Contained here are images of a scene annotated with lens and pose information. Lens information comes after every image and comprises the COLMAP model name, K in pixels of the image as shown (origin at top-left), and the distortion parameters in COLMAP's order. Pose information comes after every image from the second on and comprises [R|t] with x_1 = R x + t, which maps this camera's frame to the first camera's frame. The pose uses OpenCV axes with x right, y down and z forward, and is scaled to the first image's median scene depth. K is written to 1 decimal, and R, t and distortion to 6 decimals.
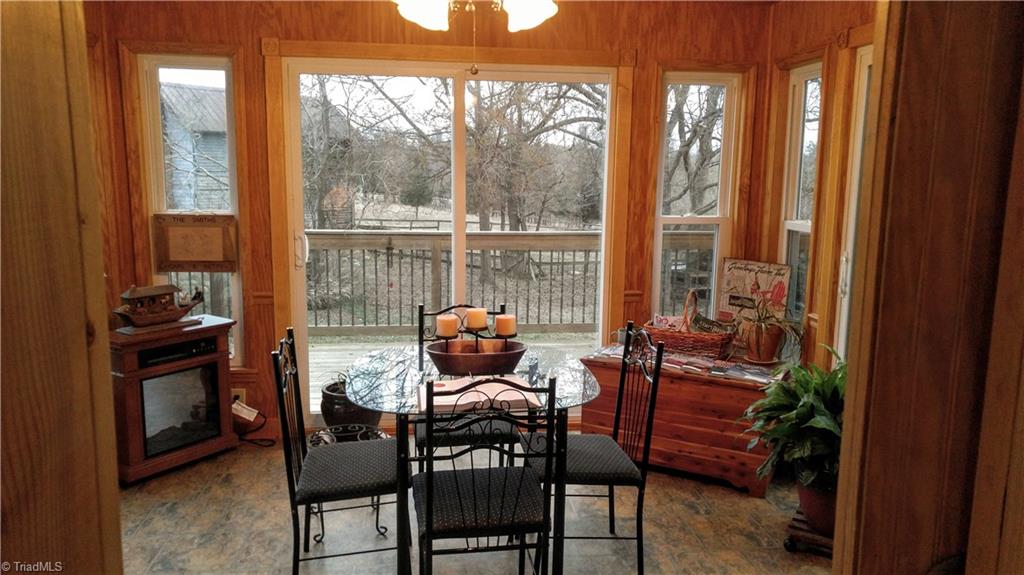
lens RADIAL K [[759.1, 0, 507.4], [0, 759.1, 299.7], [0, 0, 1]] dist [0.002052, 0.036327]
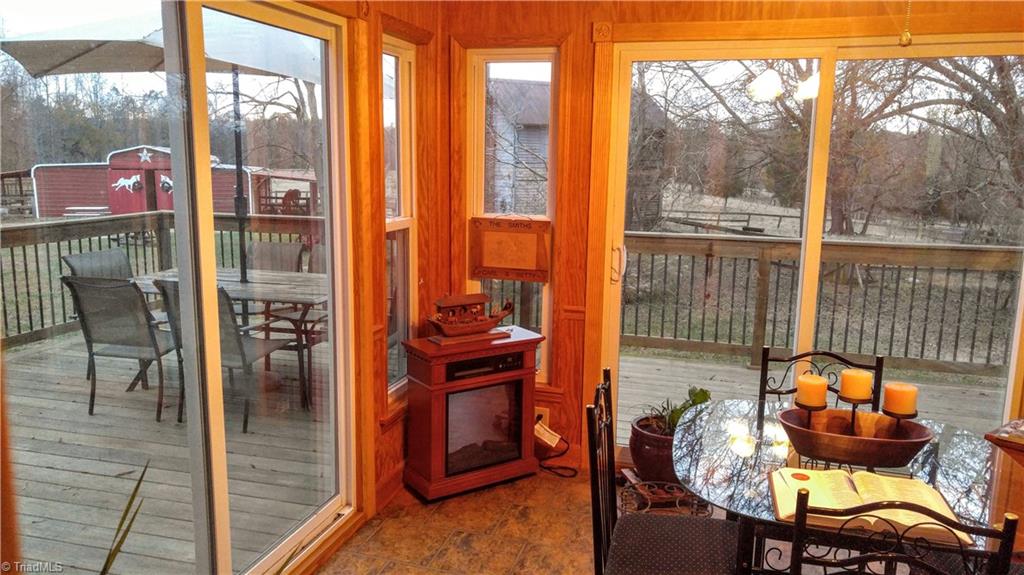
lens RADIAL K [[759.1, 0, 507.4], [0, 759.1, 299.7], [0, 0, 1]] dist [0.002052, 0.036327]
pose [[0.923203, 0.072141, -0.377482, -0.056789], [-0.067066, 0.997394, 0.026591, -0.037497], [0.378416, 0.000767, 0.925635, 0.136715]]
